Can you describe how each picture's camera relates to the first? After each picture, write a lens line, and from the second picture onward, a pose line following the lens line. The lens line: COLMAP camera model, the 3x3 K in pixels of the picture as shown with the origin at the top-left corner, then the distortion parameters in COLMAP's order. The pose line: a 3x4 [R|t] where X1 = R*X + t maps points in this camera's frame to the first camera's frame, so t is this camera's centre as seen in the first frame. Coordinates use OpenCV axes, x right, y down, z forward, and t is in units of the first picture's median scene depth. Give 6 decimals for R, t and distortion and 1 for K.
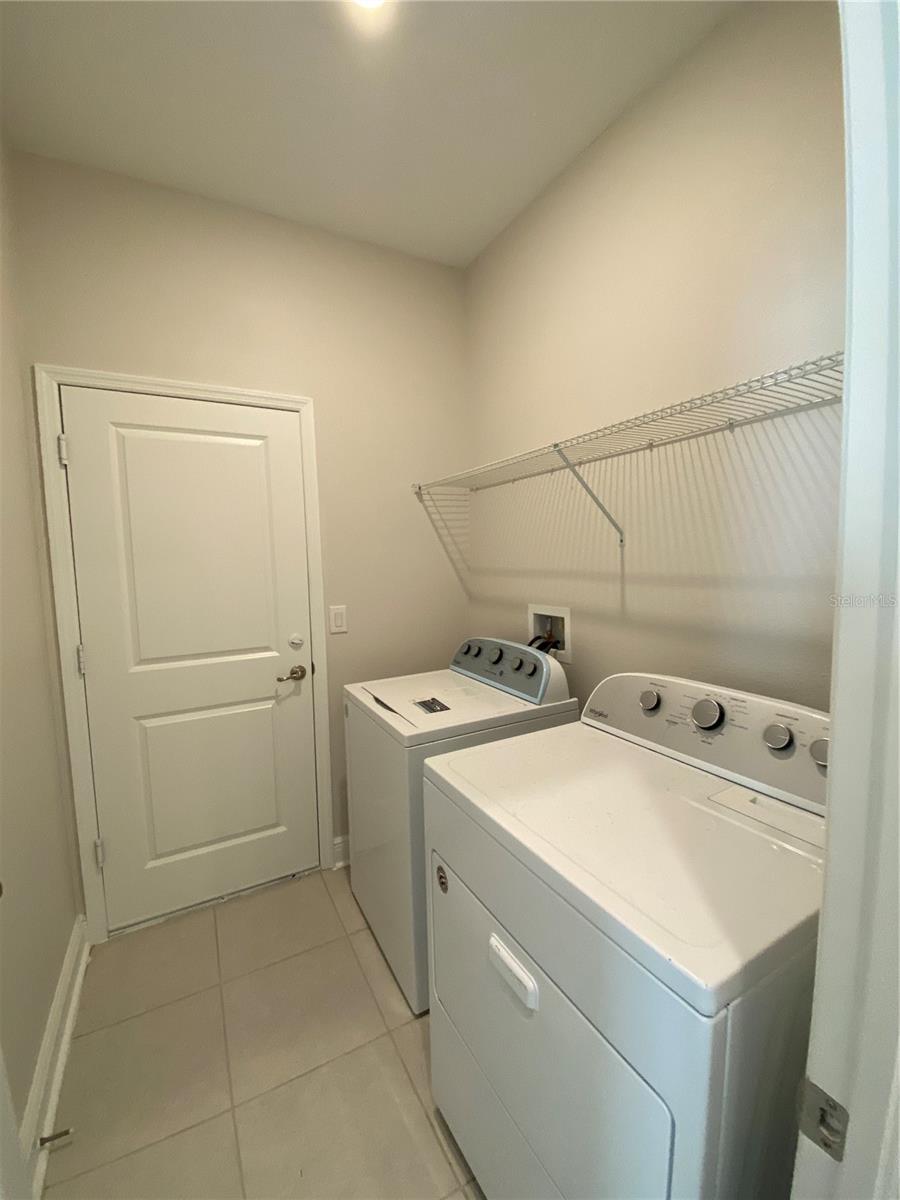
lens RADIAL K [[489.3, 0, 450.0], [0, 489.3, 600.0], [0, 0, 1]] dist [0.022162, -0.020759]
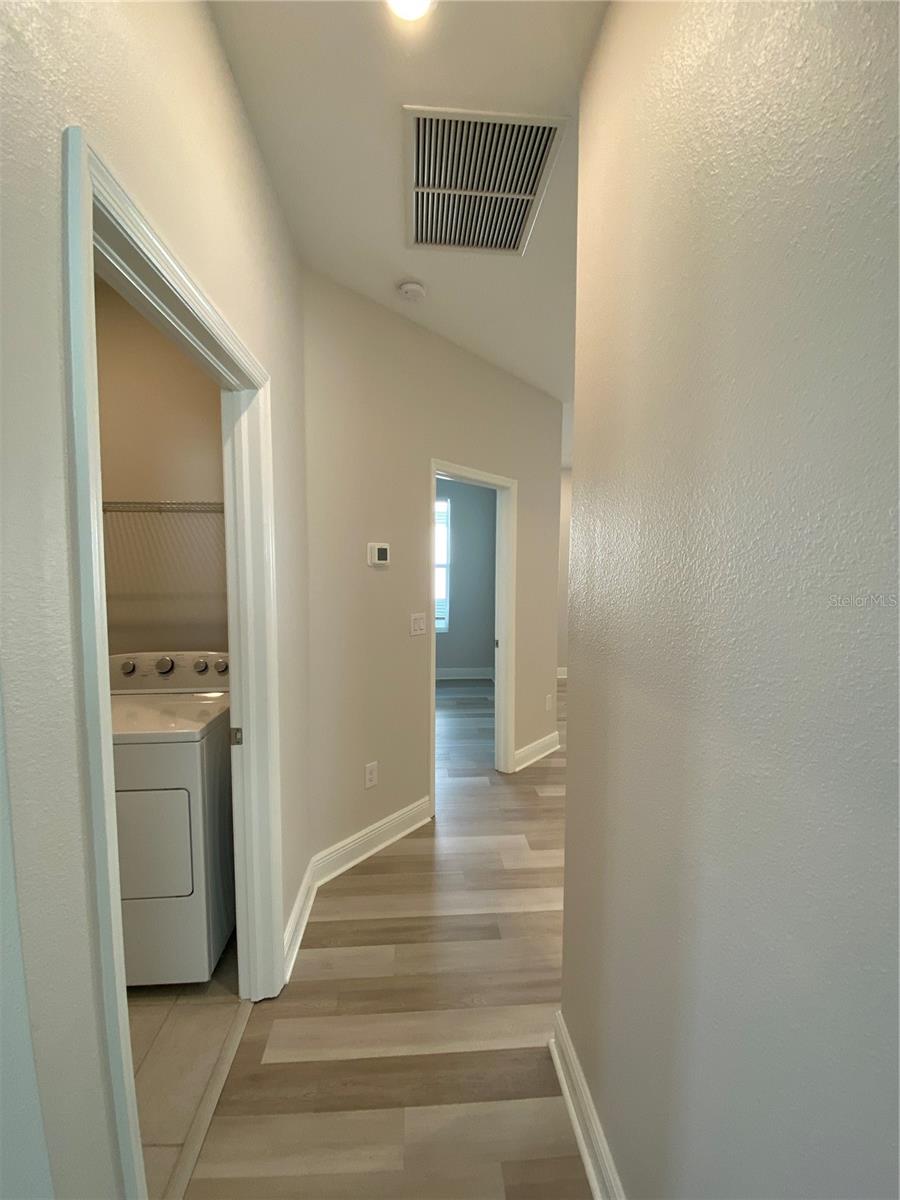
lens RADIAL K [[494.4, 0, 450.0], [0, 494.4, 600.0], [0, 0, 1]] dist [-0.000119, -0.009094]
pose [[0.425277, -0.034380, 0.904410, -0.748228], [0.071701, 0.997417, 0.004200, 0.054542], [-0.902219, 0.063060, 0.426644, -0.848558]]
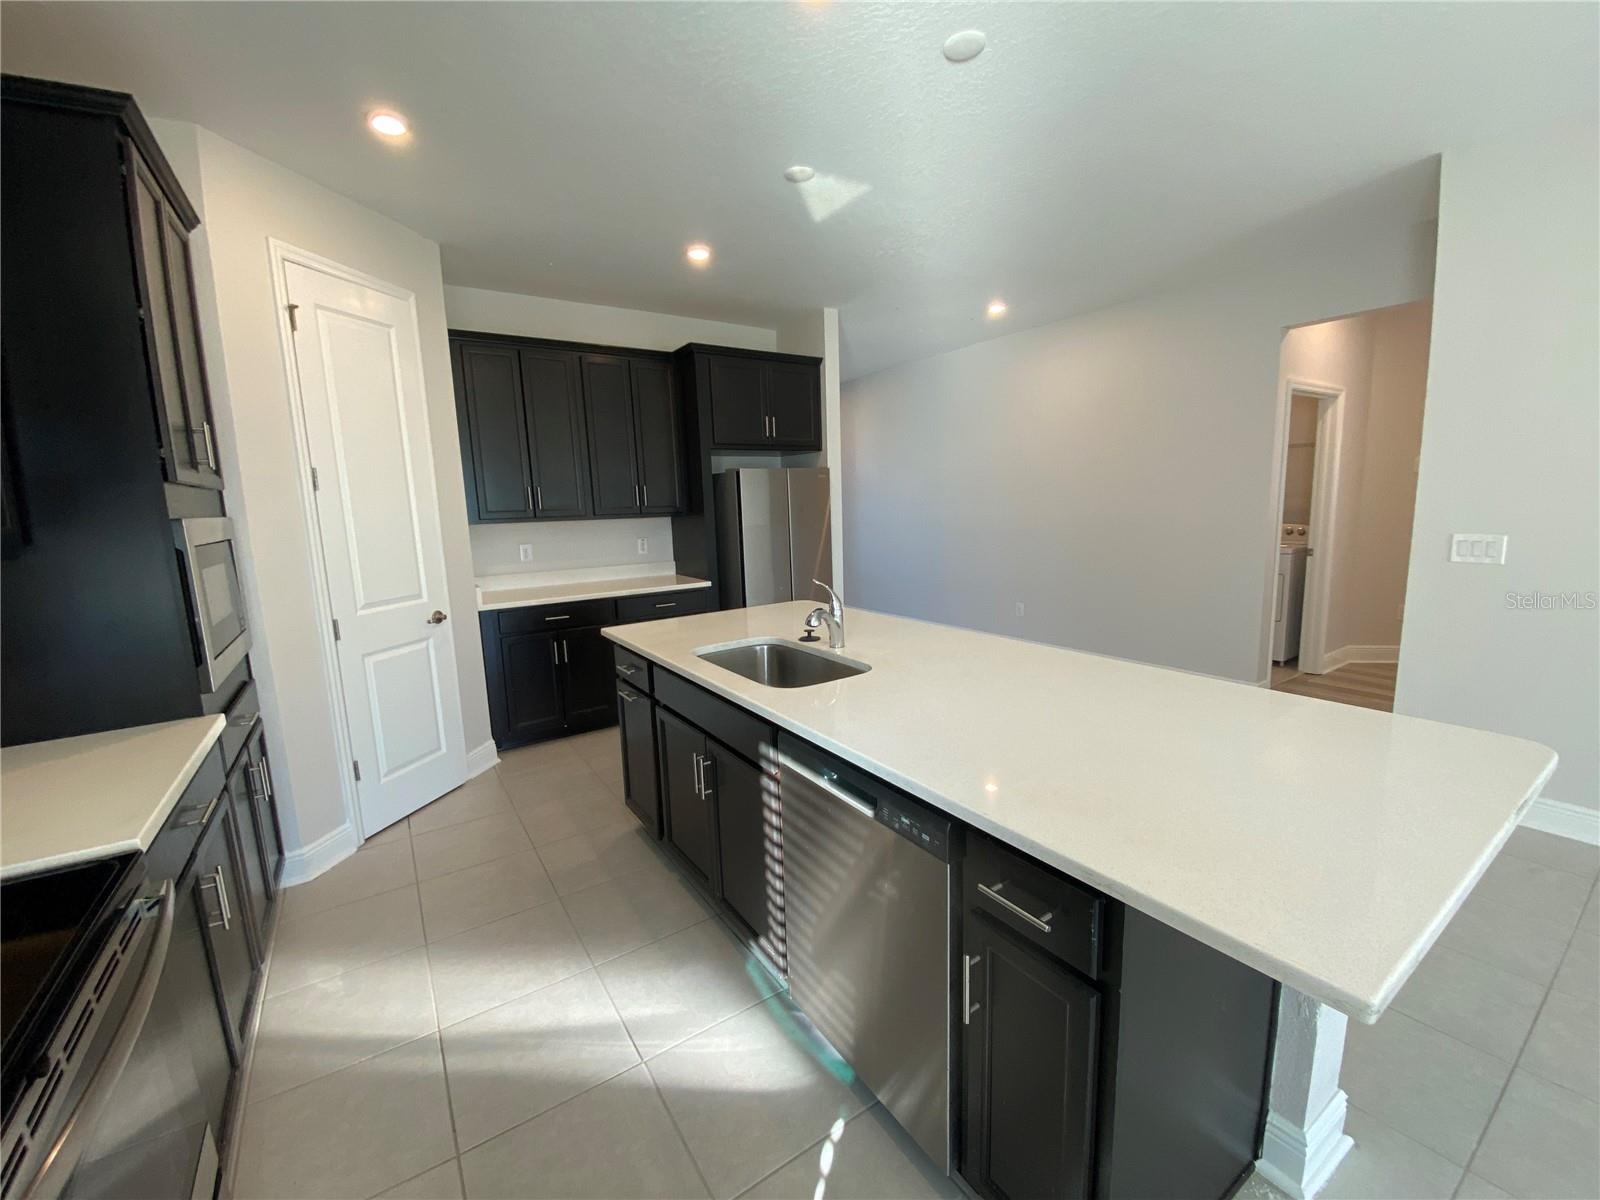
lens RADIAL K [[650.2, 0, 800.0], [0, 650.2, 600.0], [0, 0, 1]] dist [0.026156, -0.020352]
pose [[0.997043, -0.024896, 0.072707, -3.500661], [0.020711, 0.998116, 0.057748, 0.415610], [-0.074008, -0.056071, 0.995680, -3.831687]]
